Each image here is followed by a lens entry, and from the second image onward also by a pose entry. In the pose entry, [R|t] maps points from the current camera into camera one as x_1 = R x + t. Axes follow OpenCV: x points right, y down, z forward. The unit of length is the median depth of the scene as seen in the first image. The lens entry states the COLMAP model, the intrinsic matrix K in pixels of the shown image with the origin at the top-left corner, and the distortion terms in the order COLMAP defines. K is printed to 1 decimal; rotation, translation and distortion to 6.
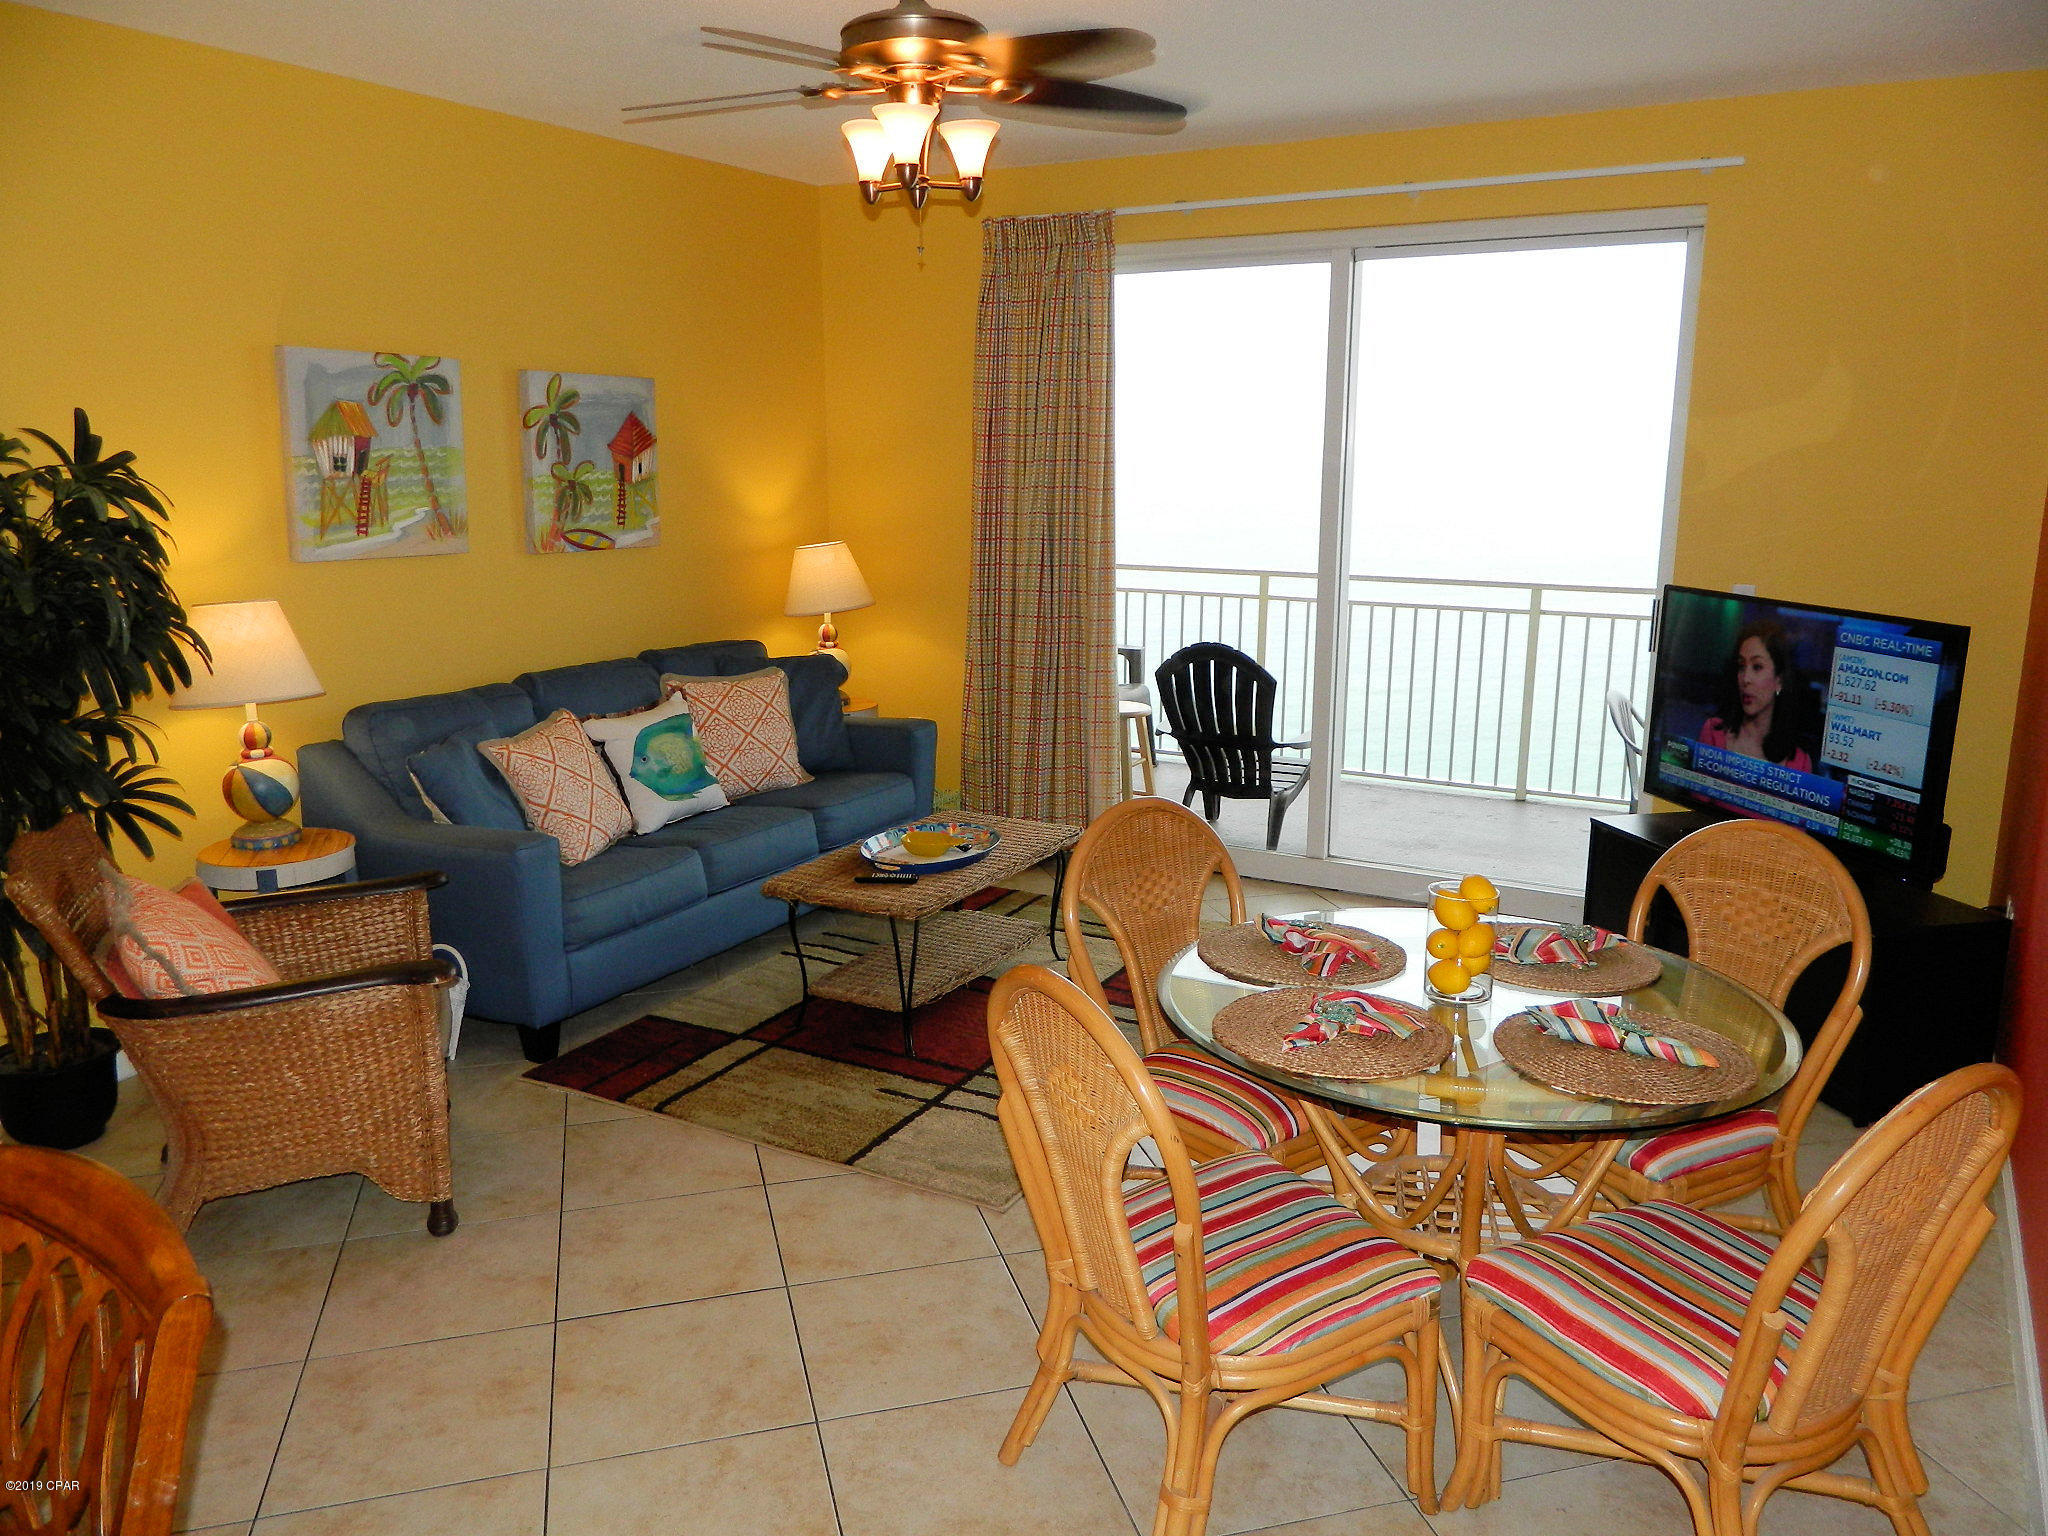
lens RADIAL K [[1512.1, 0, 1024.0], [0, 1512.1, 768.0], [0, 0, 1]] dist [0.008123, 0.002149]
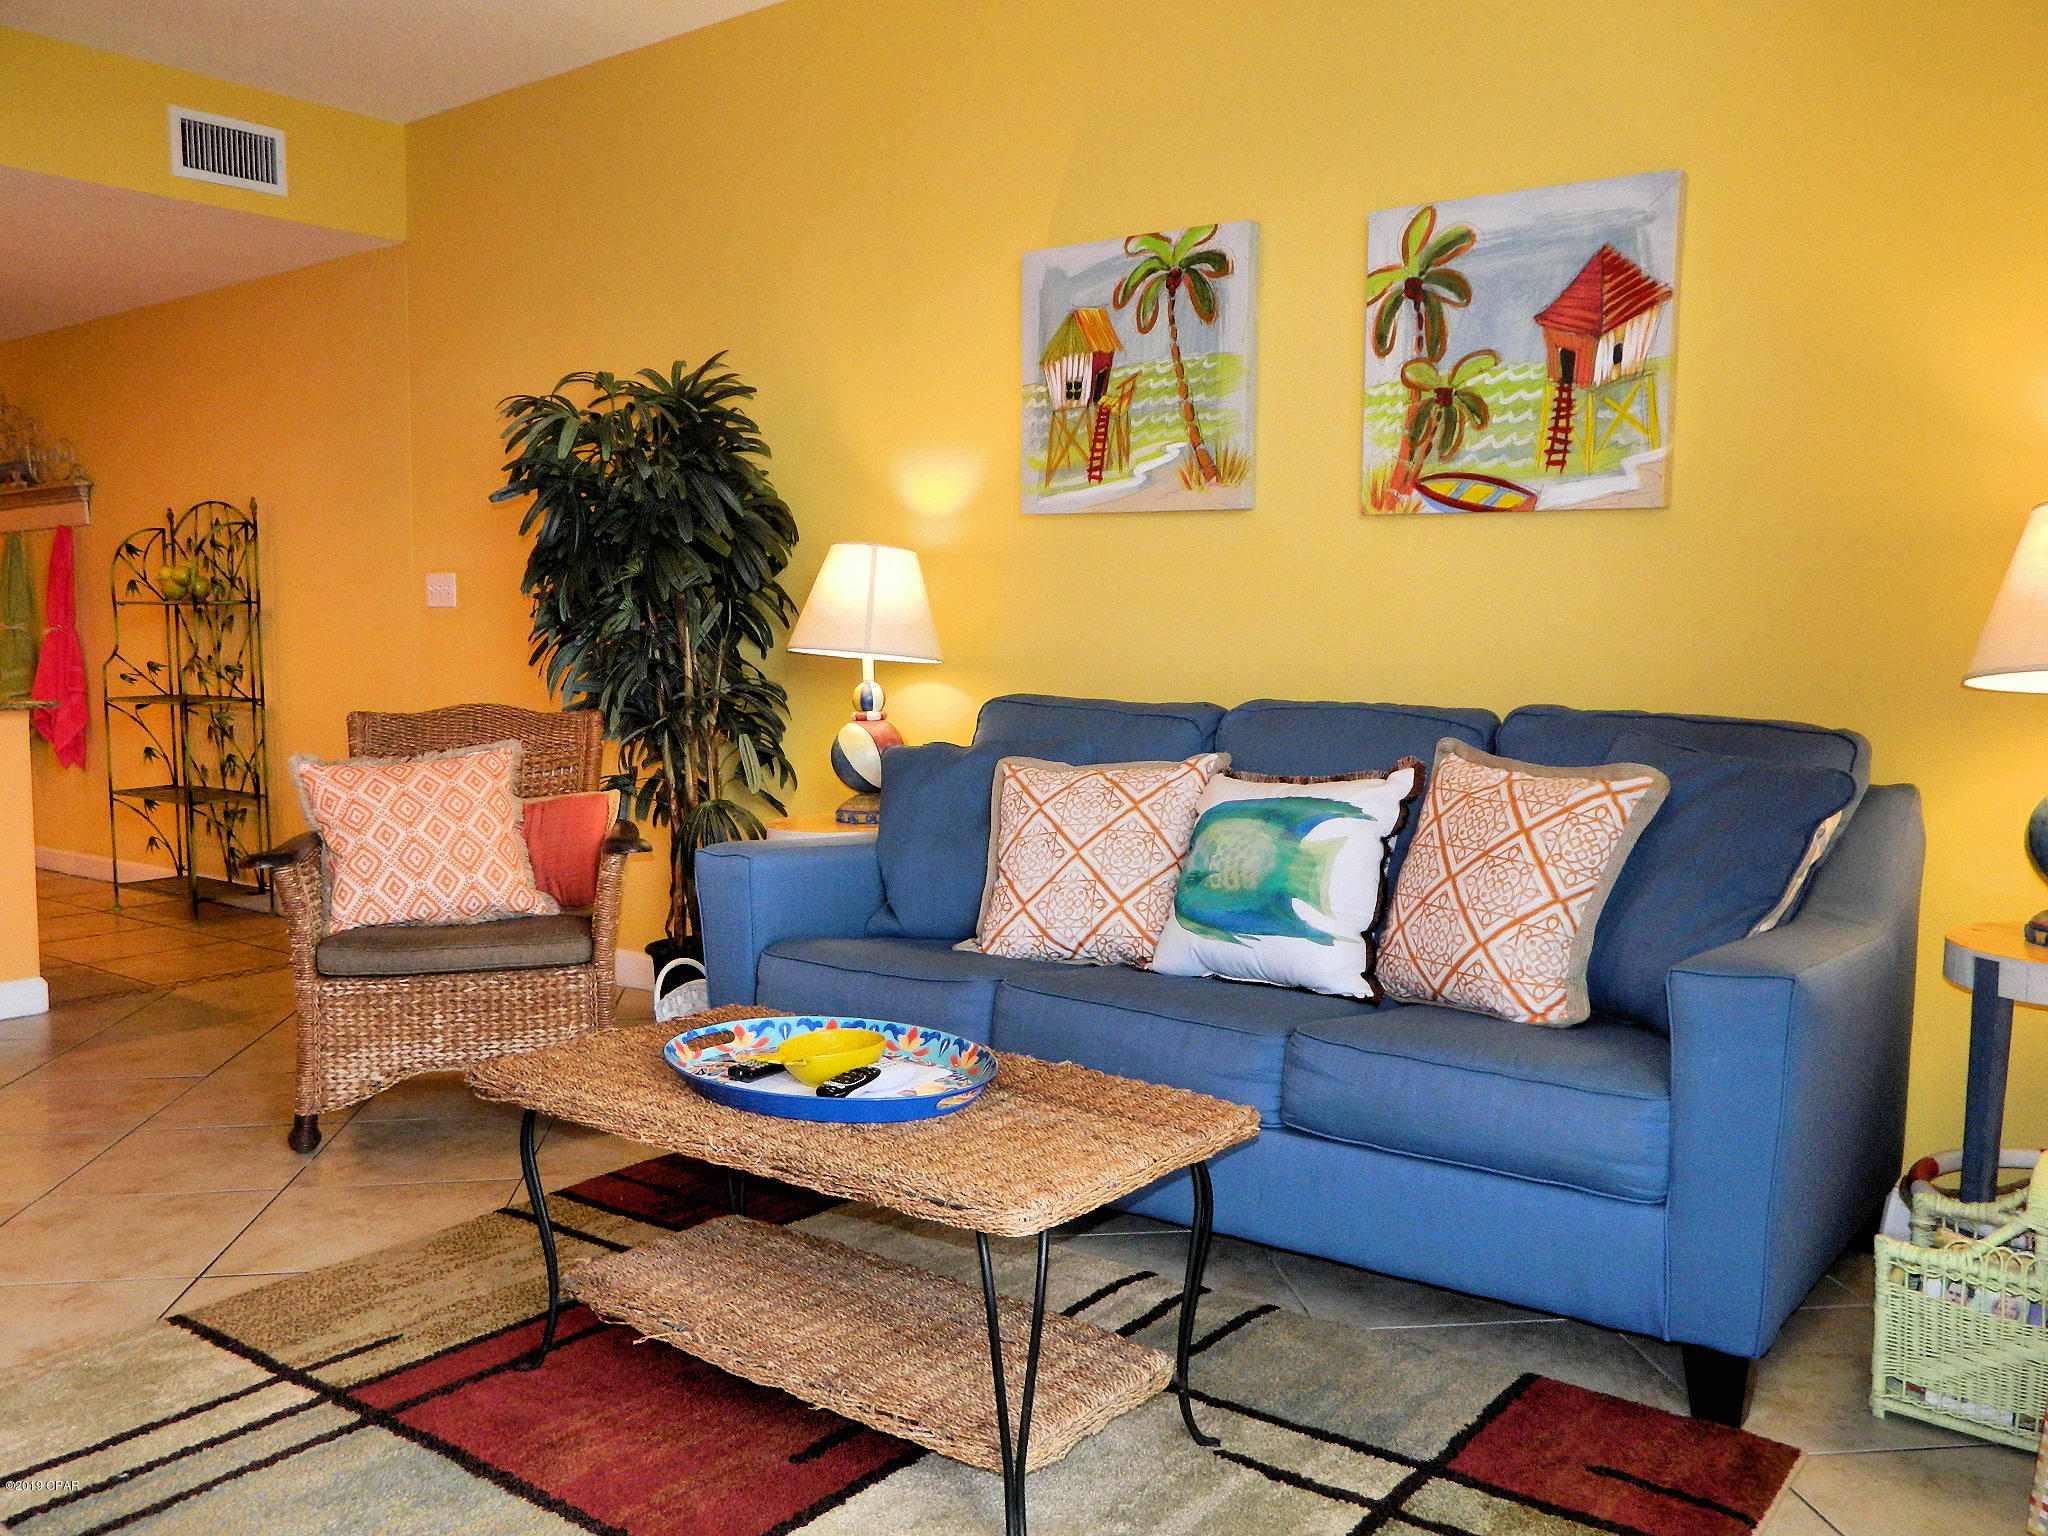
lens RADIAL K [[1708.5, 0, 1029.7], [0, 1708.5, 757.7], [0, 0, 1]] dist [0.006617, -0.010282]
pose [[-0.145591, 0.086023, -0.985598, 0.419183], [-0.208281, 0.971221, 0.115535, -0.108209], [0.967172, 0.222103, -0.123484, 1.076957]]
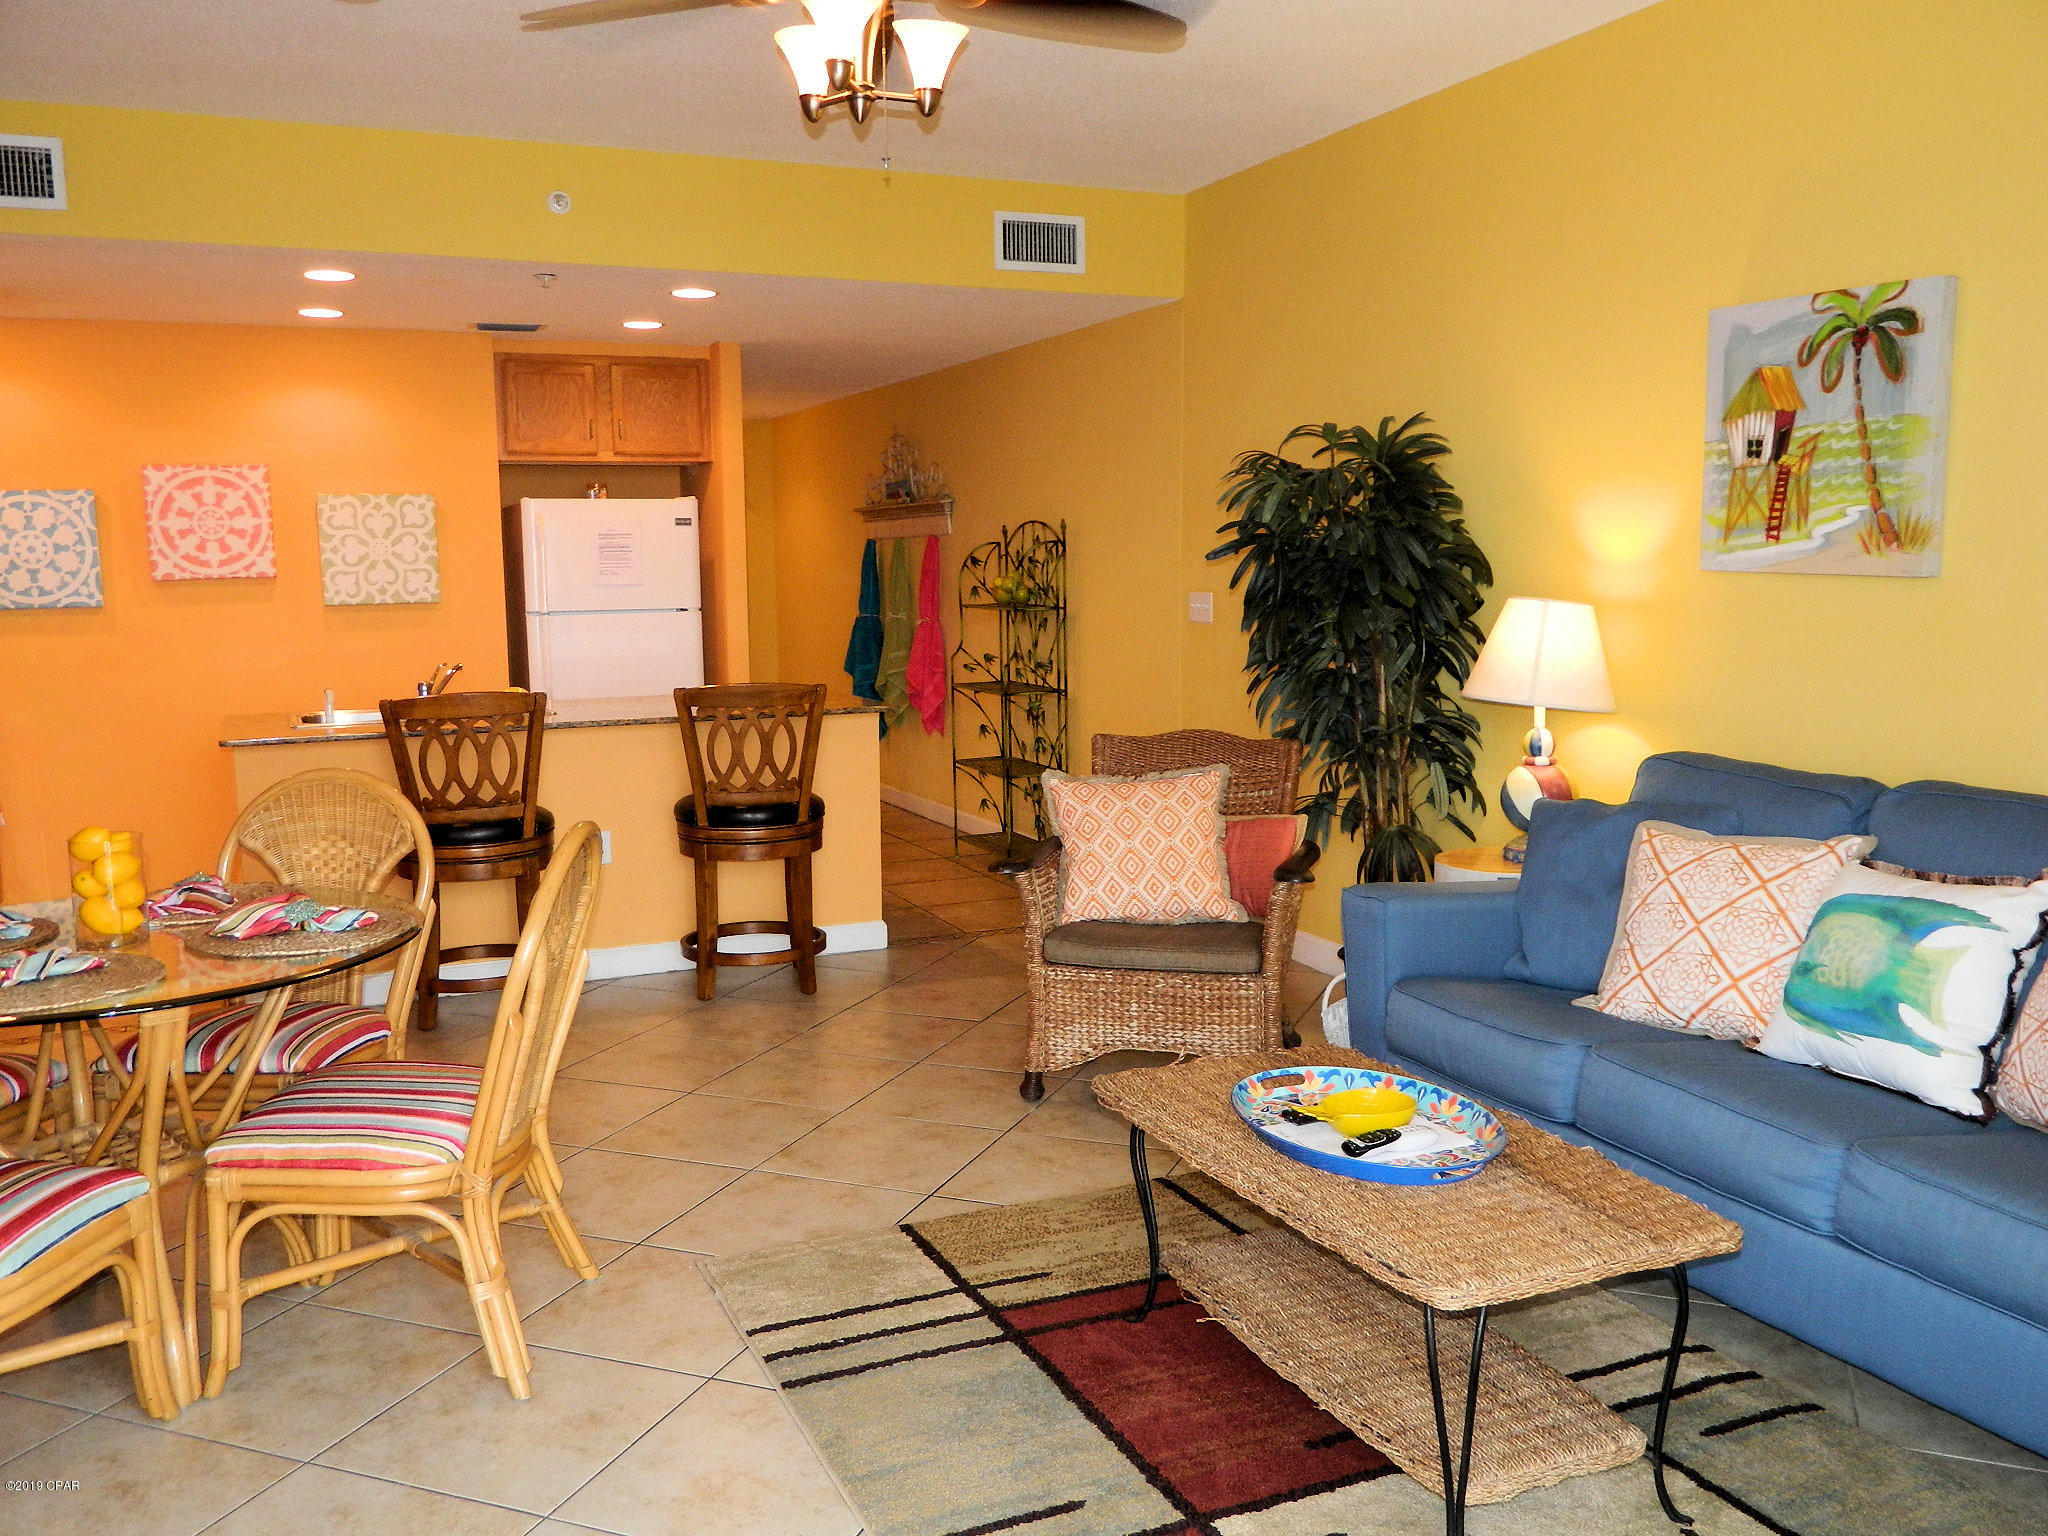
lens RADIAL K [[1708.6, 0, 1018.6], [0, 1708.6, 759.2], [0, 0, 1]] dist [-0.004075, -0.004431]
pose [[-0.596723, 0.104390, -0.795628, 0.464730], [-0.160553, 0.955922, 0.245837, -0.193488], [0.786222, 0.274437, -0.553660, 1.174404]]
